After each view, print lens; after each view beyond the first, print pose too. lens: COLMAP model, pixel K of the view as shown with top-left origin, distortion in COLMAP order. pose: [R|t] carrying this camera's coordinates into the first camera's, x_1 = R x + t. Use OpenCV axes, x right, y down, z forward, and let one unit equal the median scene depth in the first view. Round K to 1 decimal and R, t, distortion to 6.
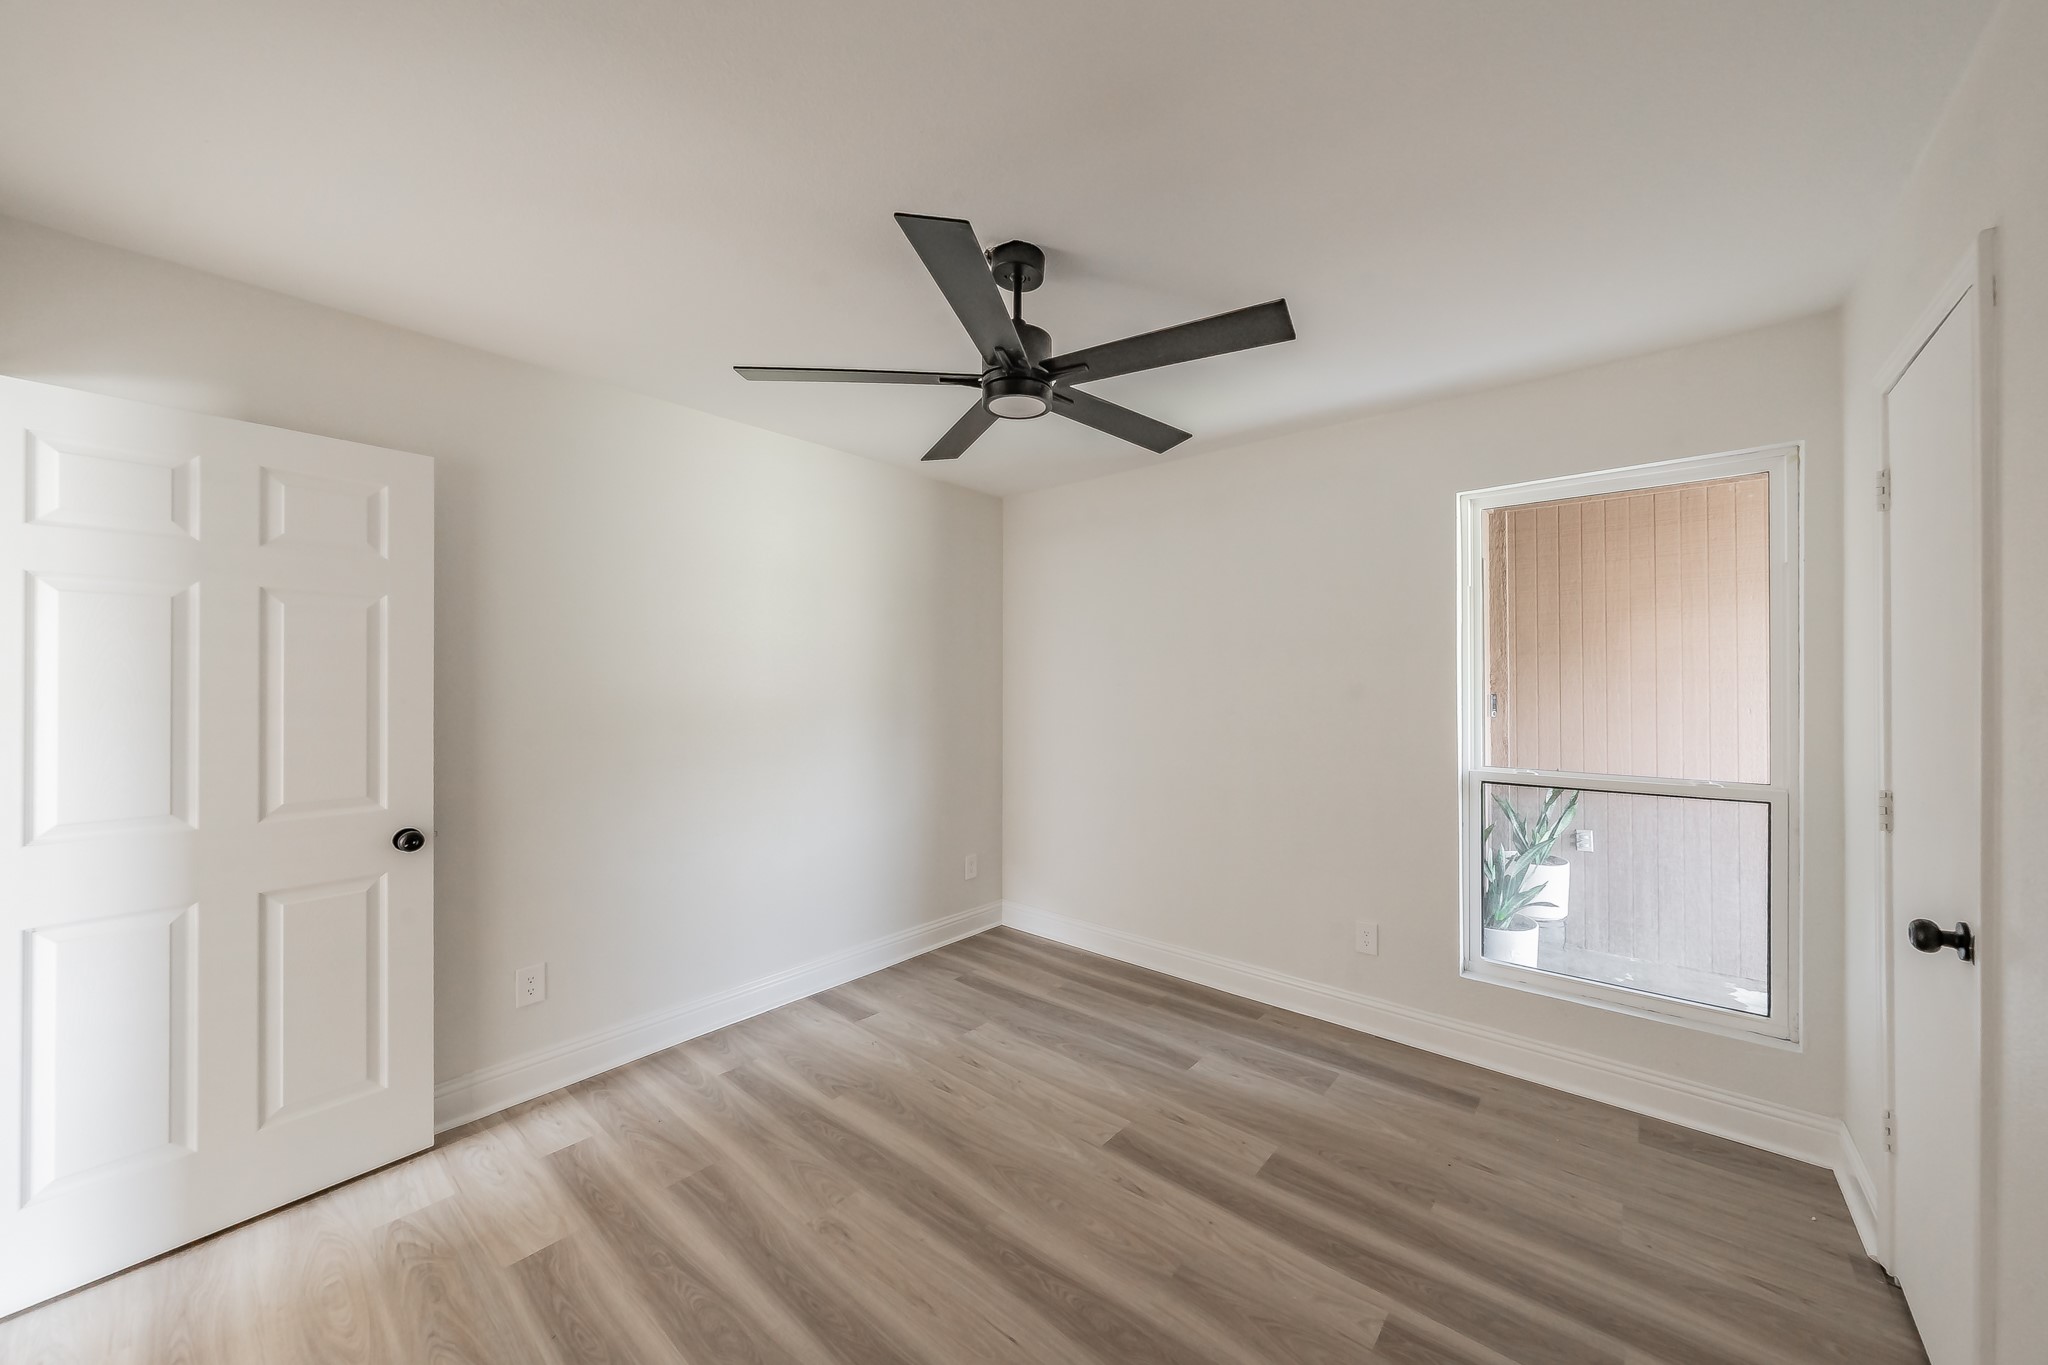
lens RADIAL K [[720.5, 0, 1044.0], [0, 720.5, 680.1], [0, 0, 1]] dist [0.000766, -0.000173]
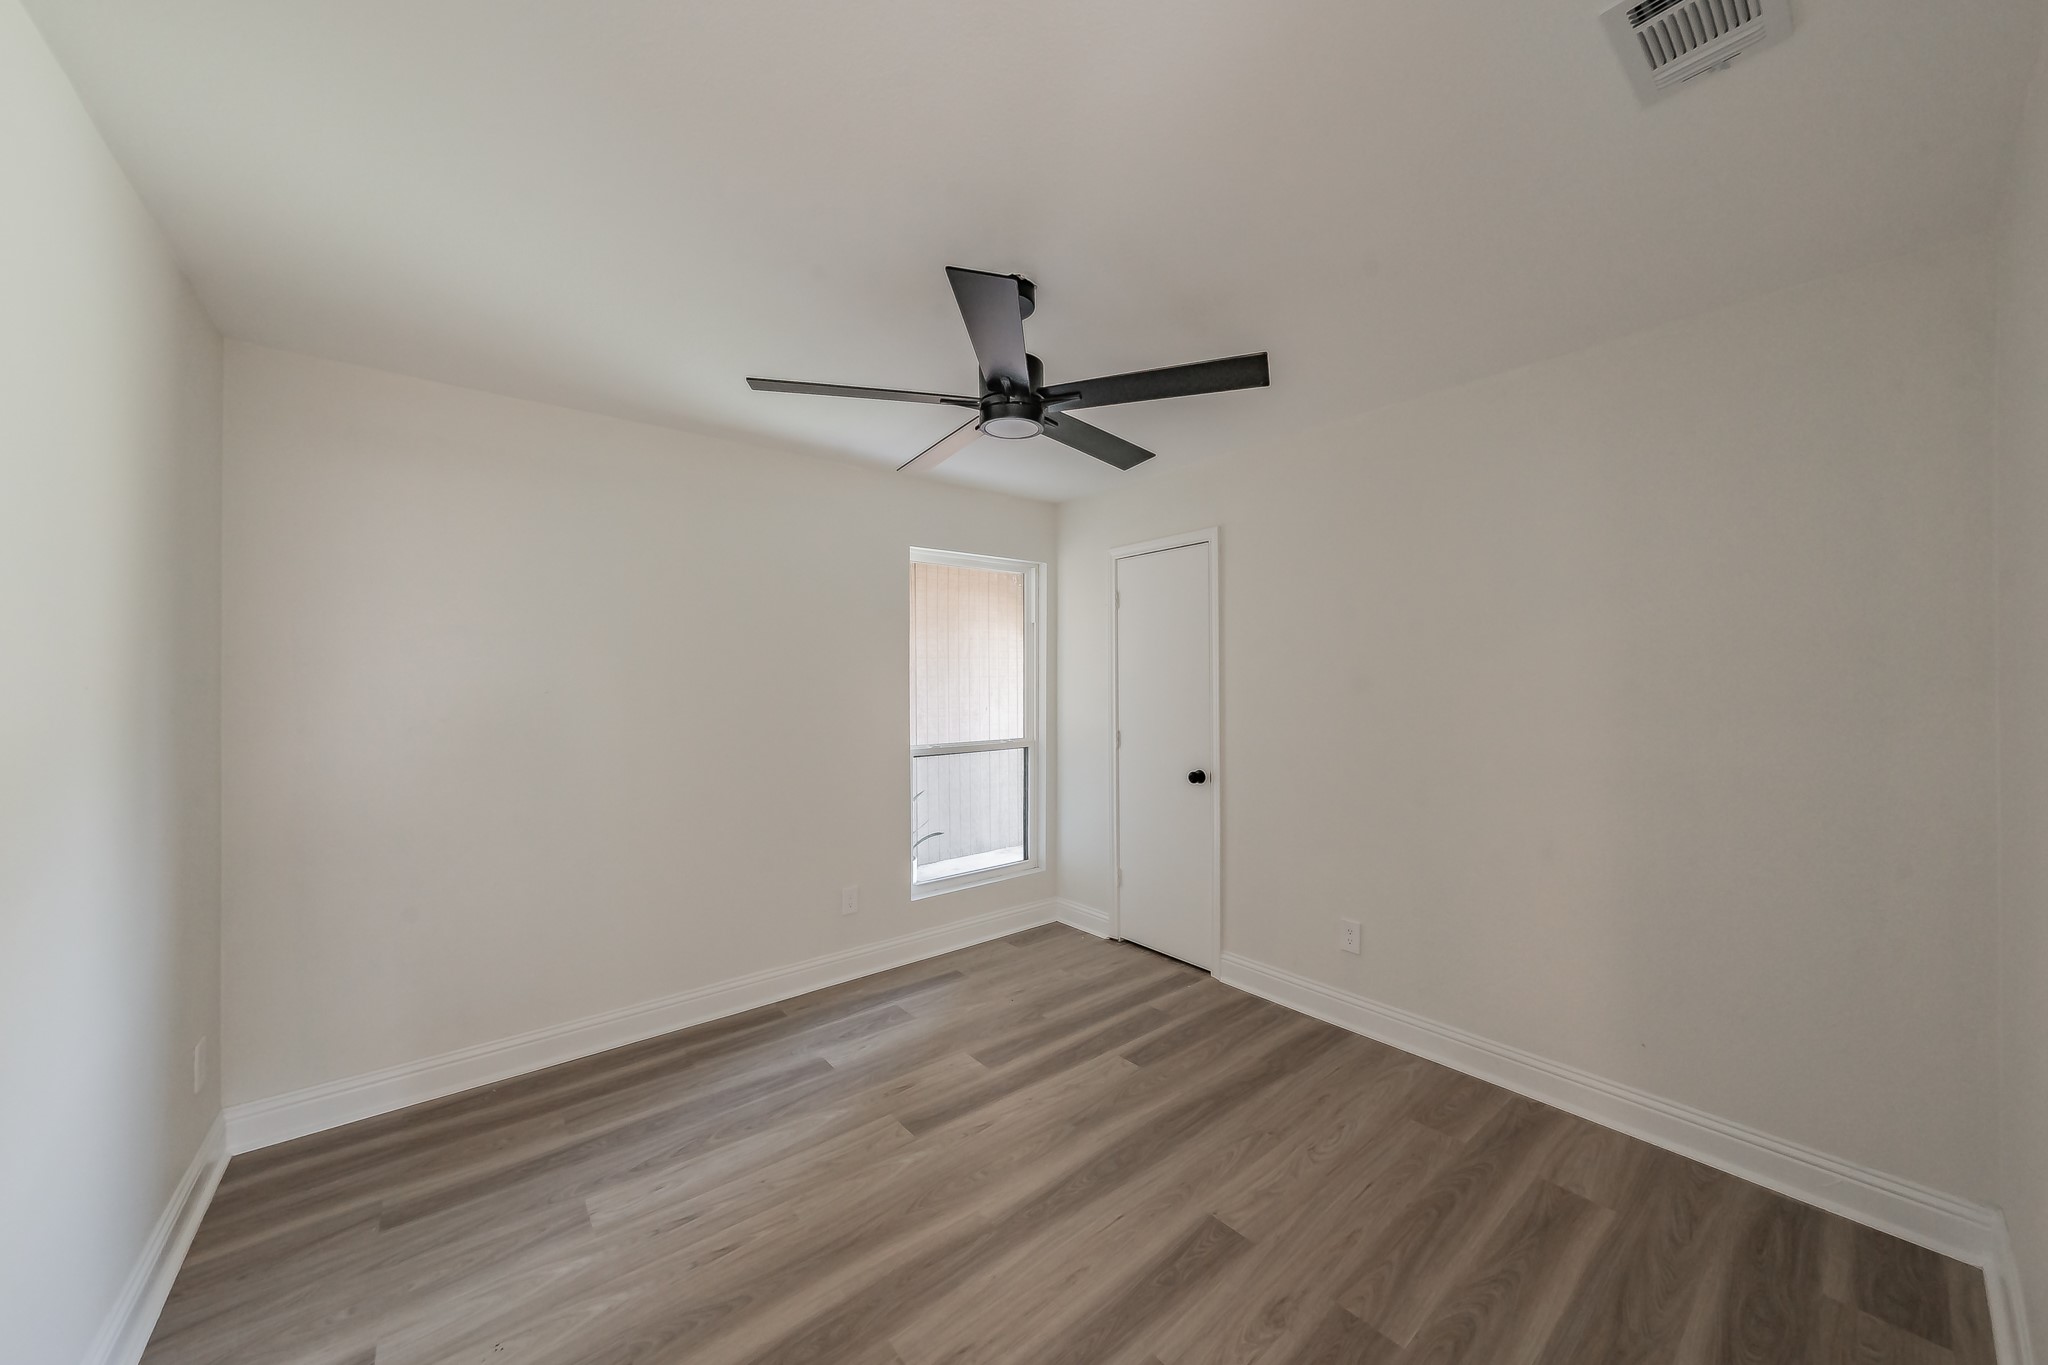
lens RADIAL K [[720.5, 0, 1044.0], [0, 720.5, 680.1], [0, 0, 1]] dist [0.000766, -0.000173]
pose [[0.182208, 0.004110, 0.983251, -0.839895], [0.004220, 0.999979, -0.004962, 0.000803], [-0.983251, 0.005053, 0.182187, 0.587297]]
